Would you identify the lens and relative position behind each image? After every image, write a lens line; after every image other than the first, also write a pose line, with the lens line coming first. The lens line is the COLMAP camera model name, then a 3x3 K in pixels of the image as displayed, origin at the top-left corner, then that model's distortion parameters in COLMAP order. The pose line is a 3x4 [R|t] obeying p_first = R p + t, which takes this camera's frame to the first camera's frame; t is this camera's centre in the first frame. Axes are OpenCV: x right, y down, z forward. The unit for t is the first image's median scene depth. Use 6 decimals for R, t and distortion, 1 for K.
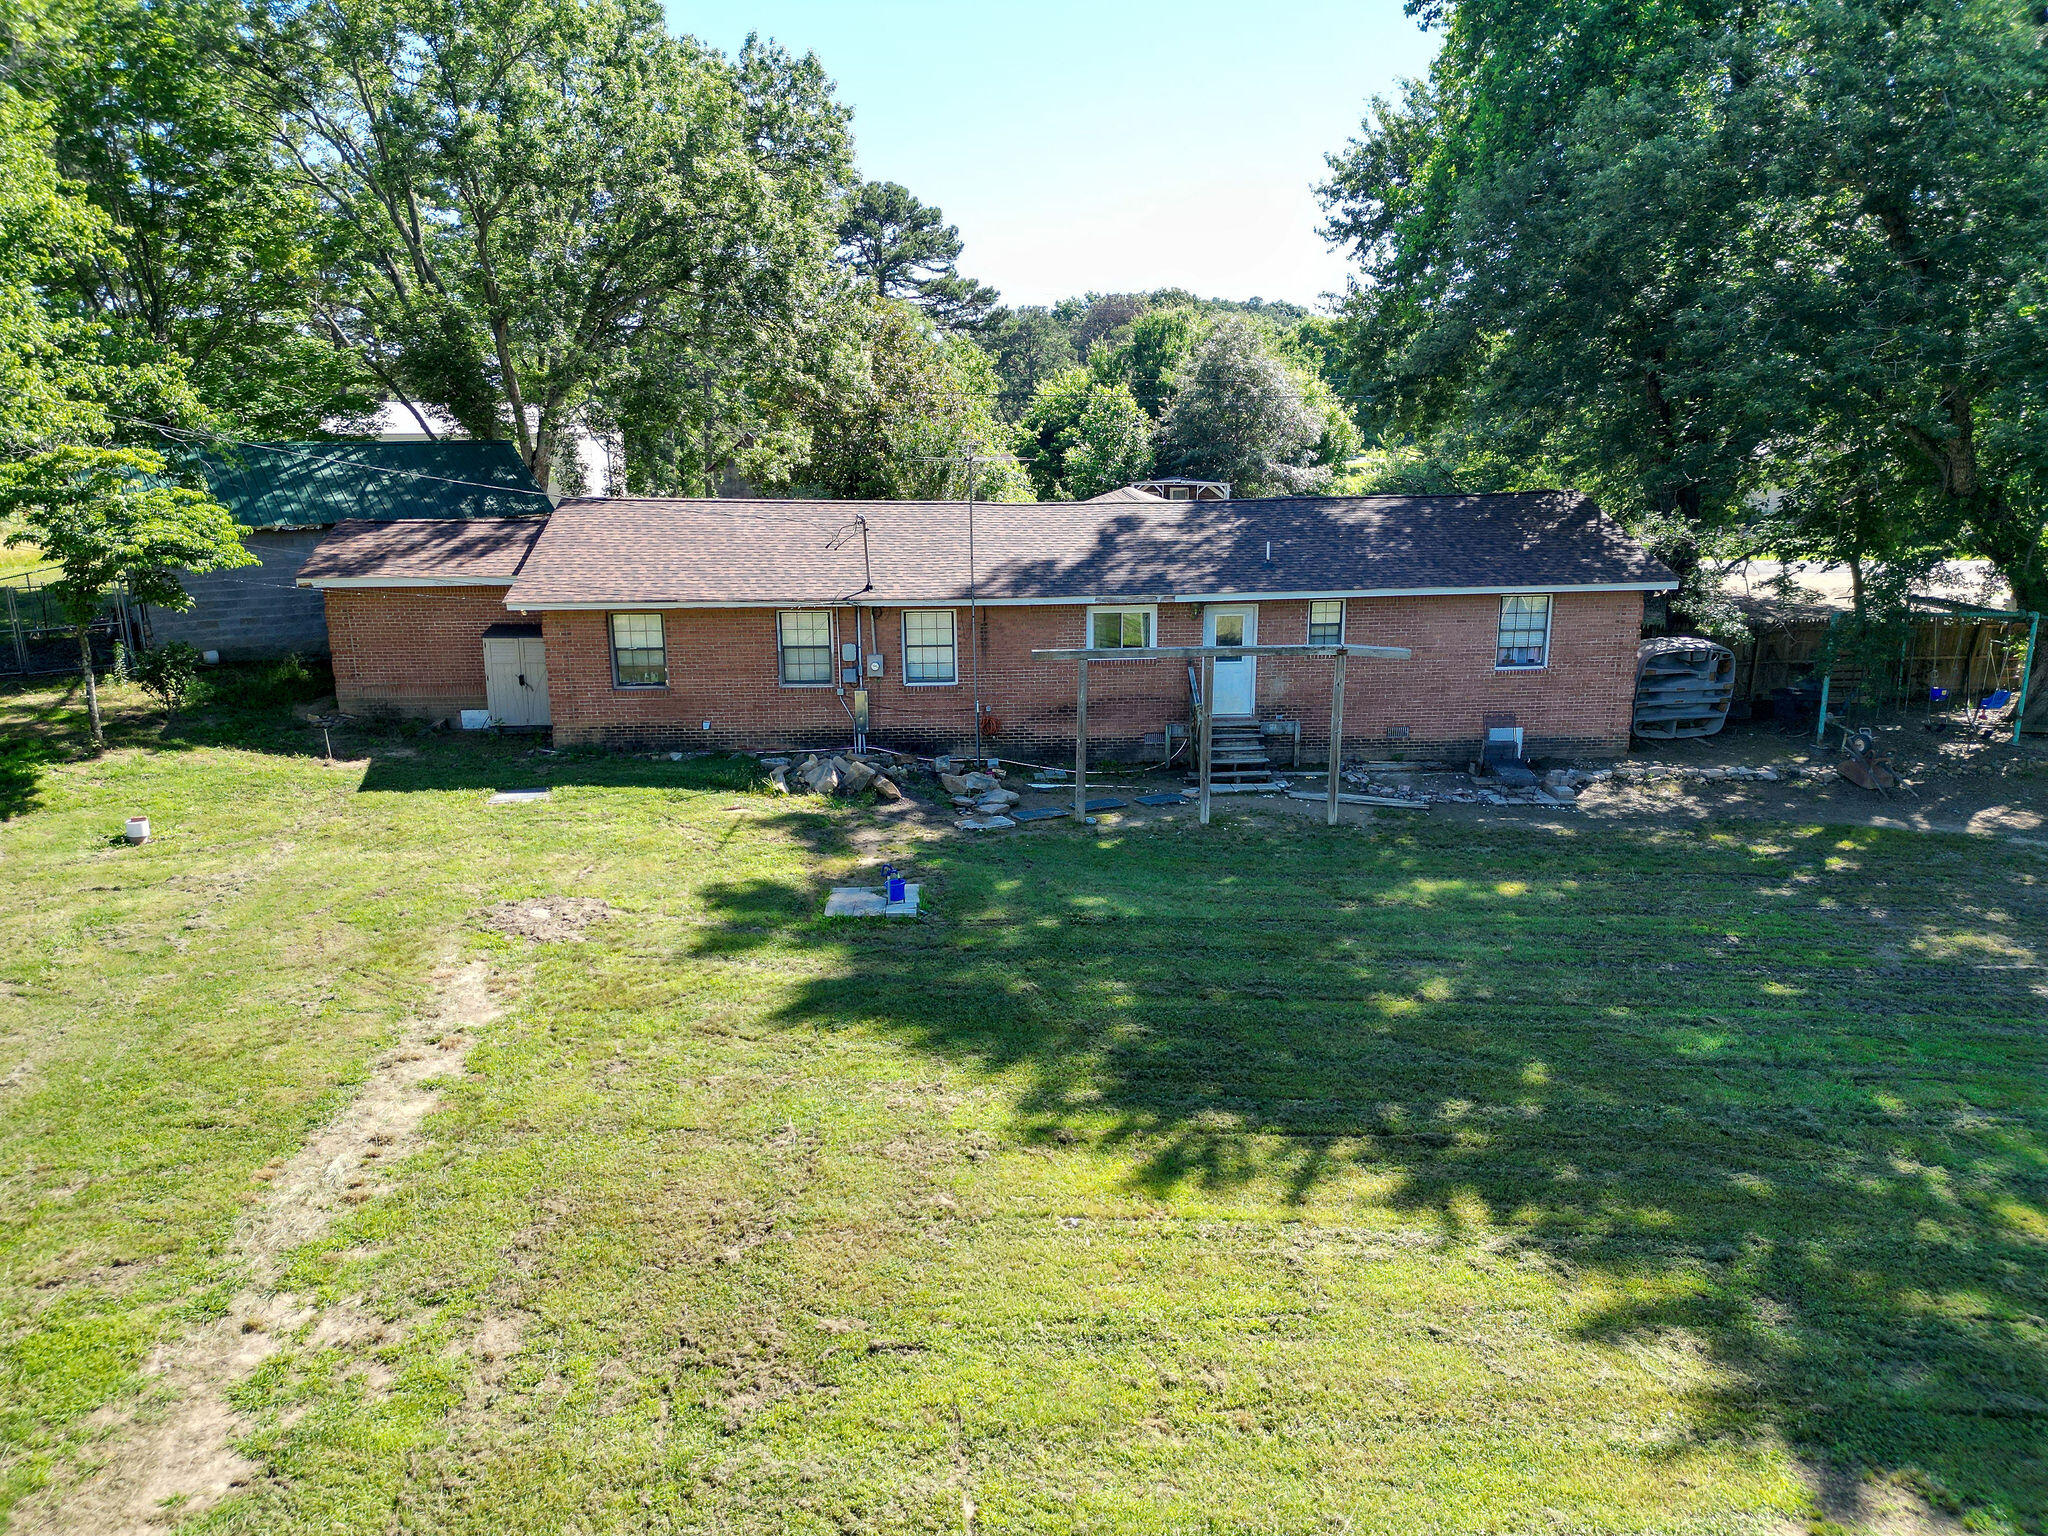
lens RADIAL K [[1429.3, 0, 1025.1], [0, 1429.3, 774.7], [0, 0, 1]] dist [0.090661, -0.095515]
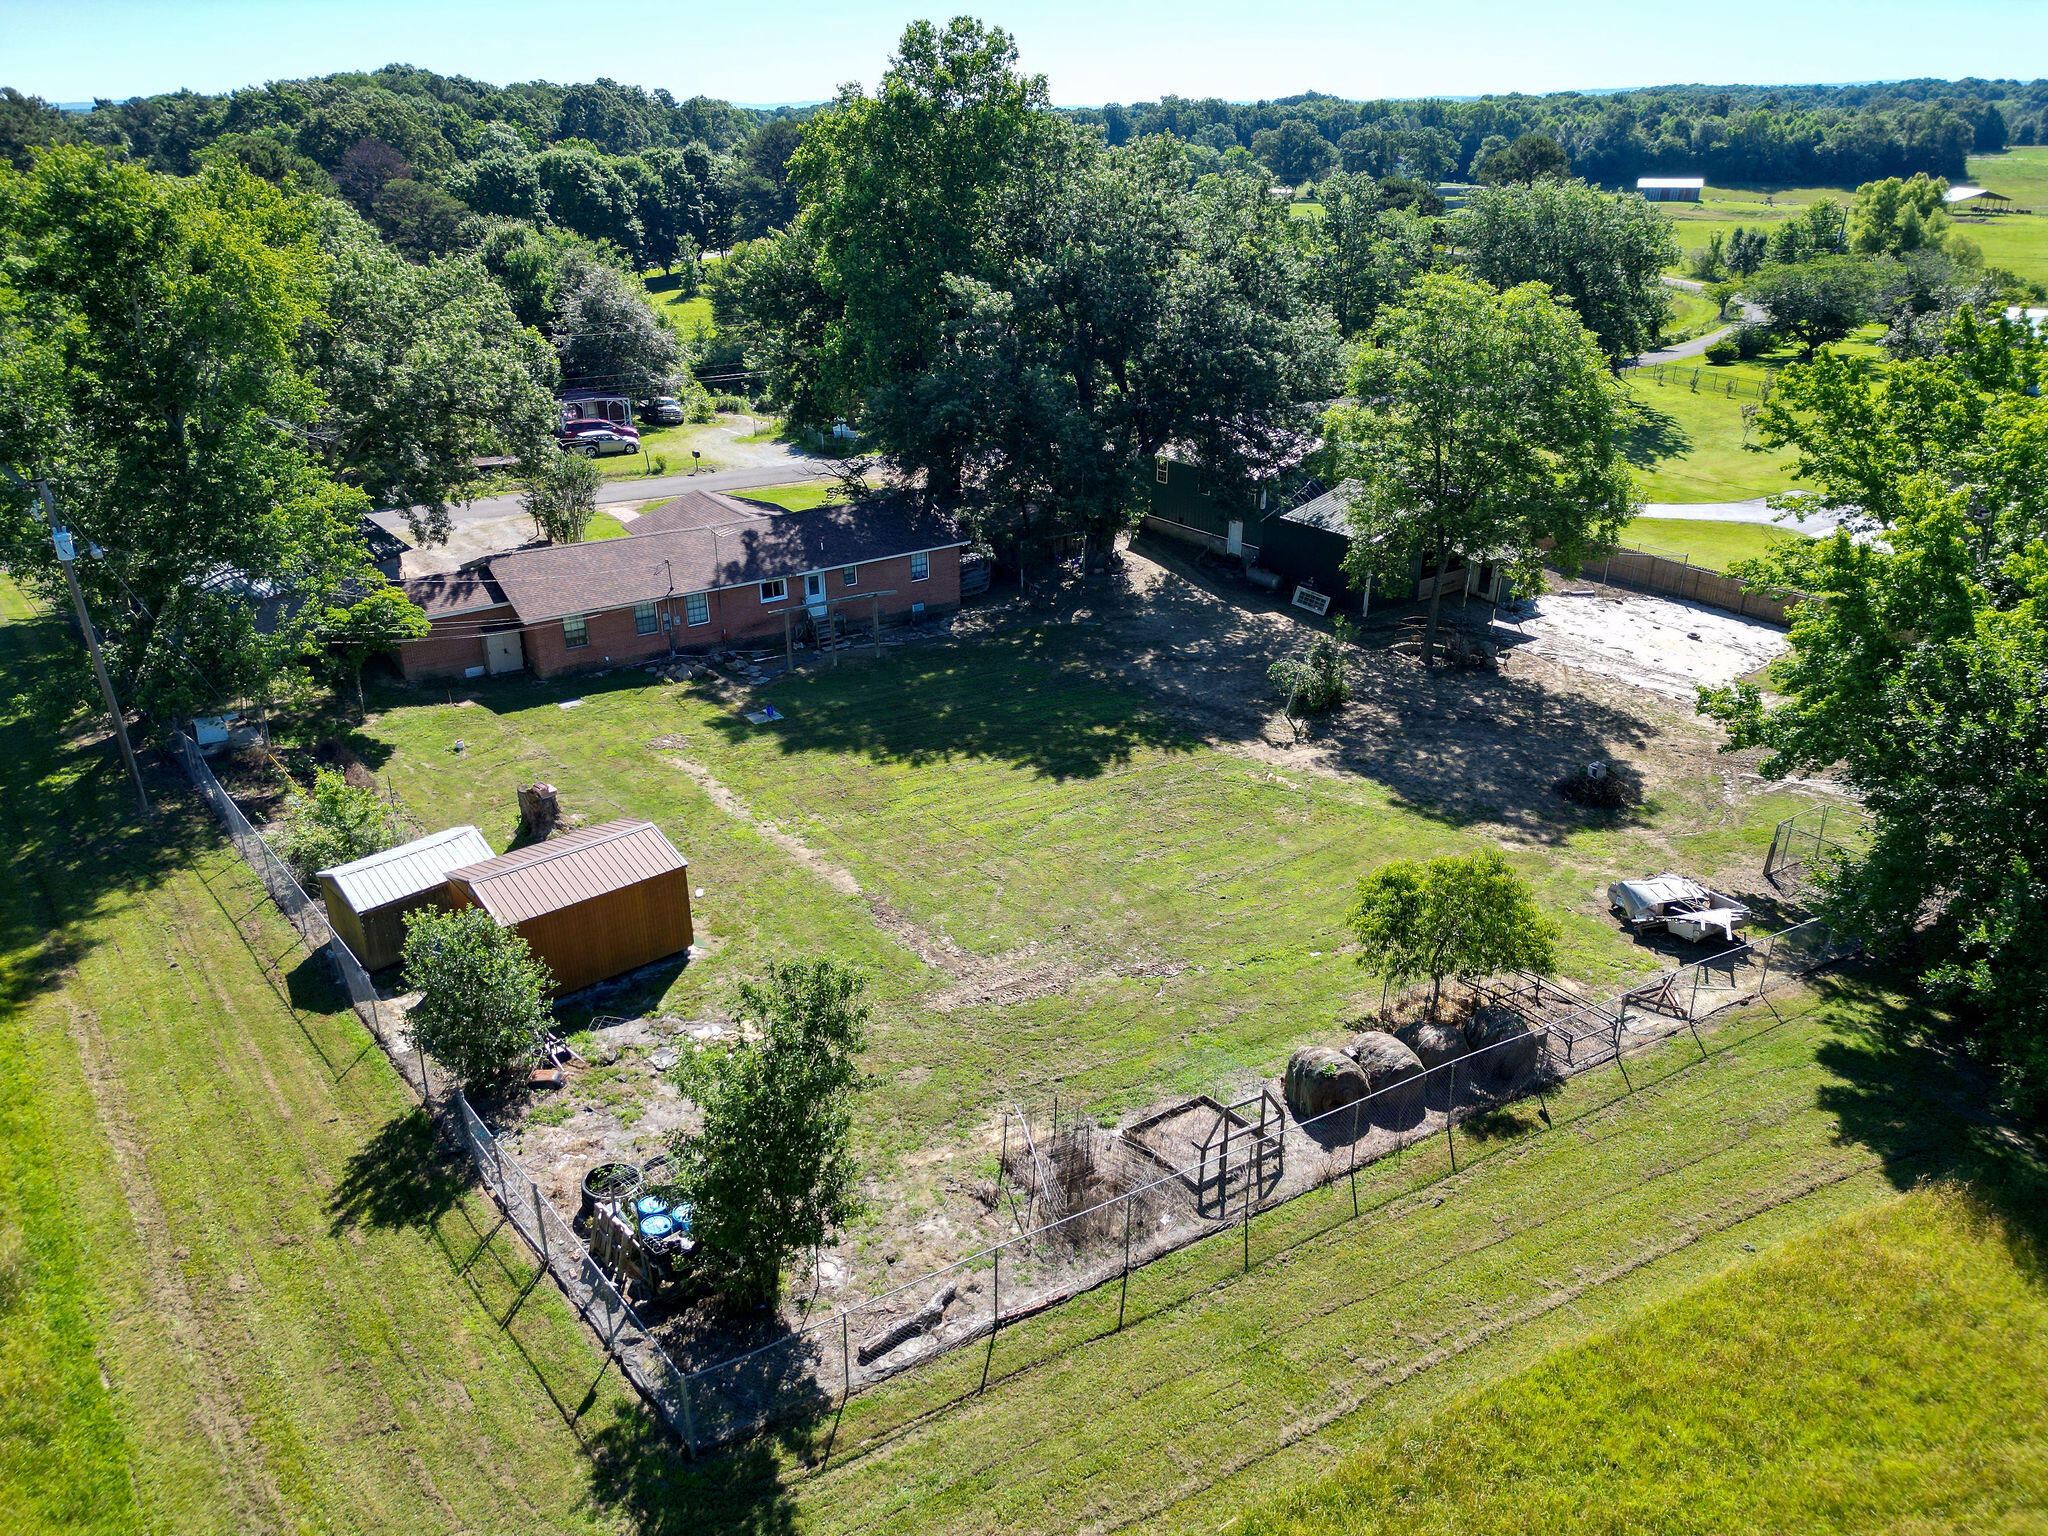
lens RADIAL K [[1429.3, 0, 1025.1], [0, 1429.3, 774.7], [0, 0, 1]] dist [0.090661, -0.095515]
pose [[0.854564, -0.213633, 0.473372, -0.929337], [0.125481, 0.969406, 0.210967, -0.304184], [-0.503959, -0.120885, 0.855226, -1.564528]]
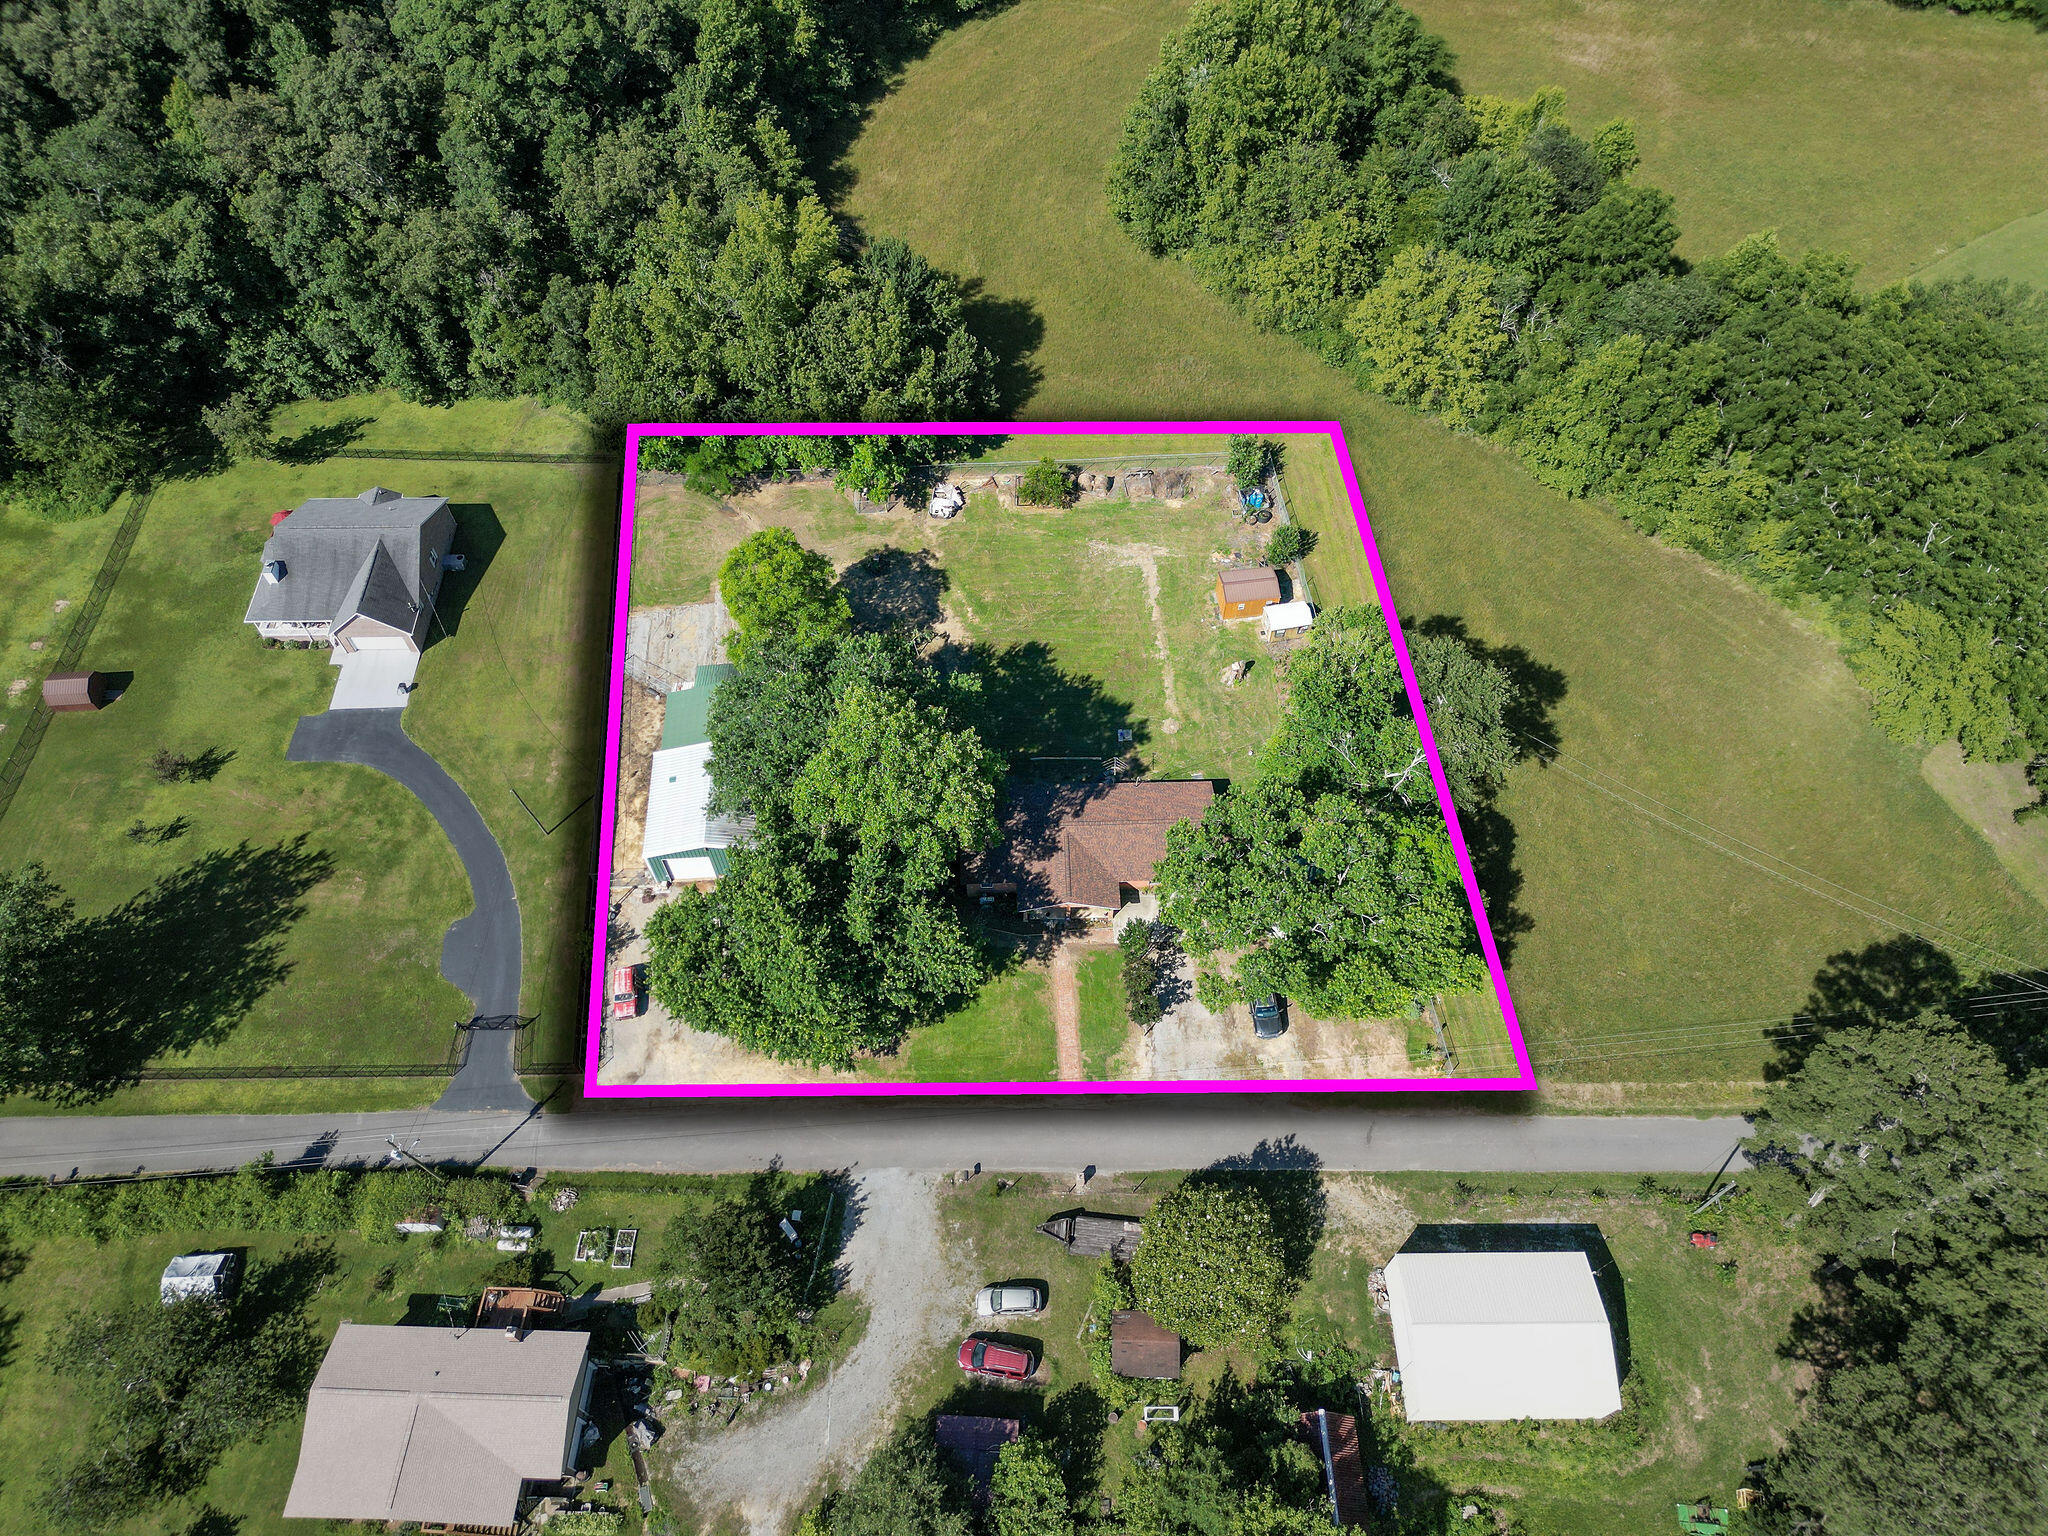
lens RADIAL K [[1429.3, 0, 1025.1], [0, 1429.3, 774.7], [0, 0, 1]] dist [0.090661, -0.095515]
pose [[-0.998422, -0.029240, 0.047933, 0.023230], [0.036168, 0.318057, 0.947381, -5.316360], [-0.042947, 0.947620, -0.316498, 2.846331]]
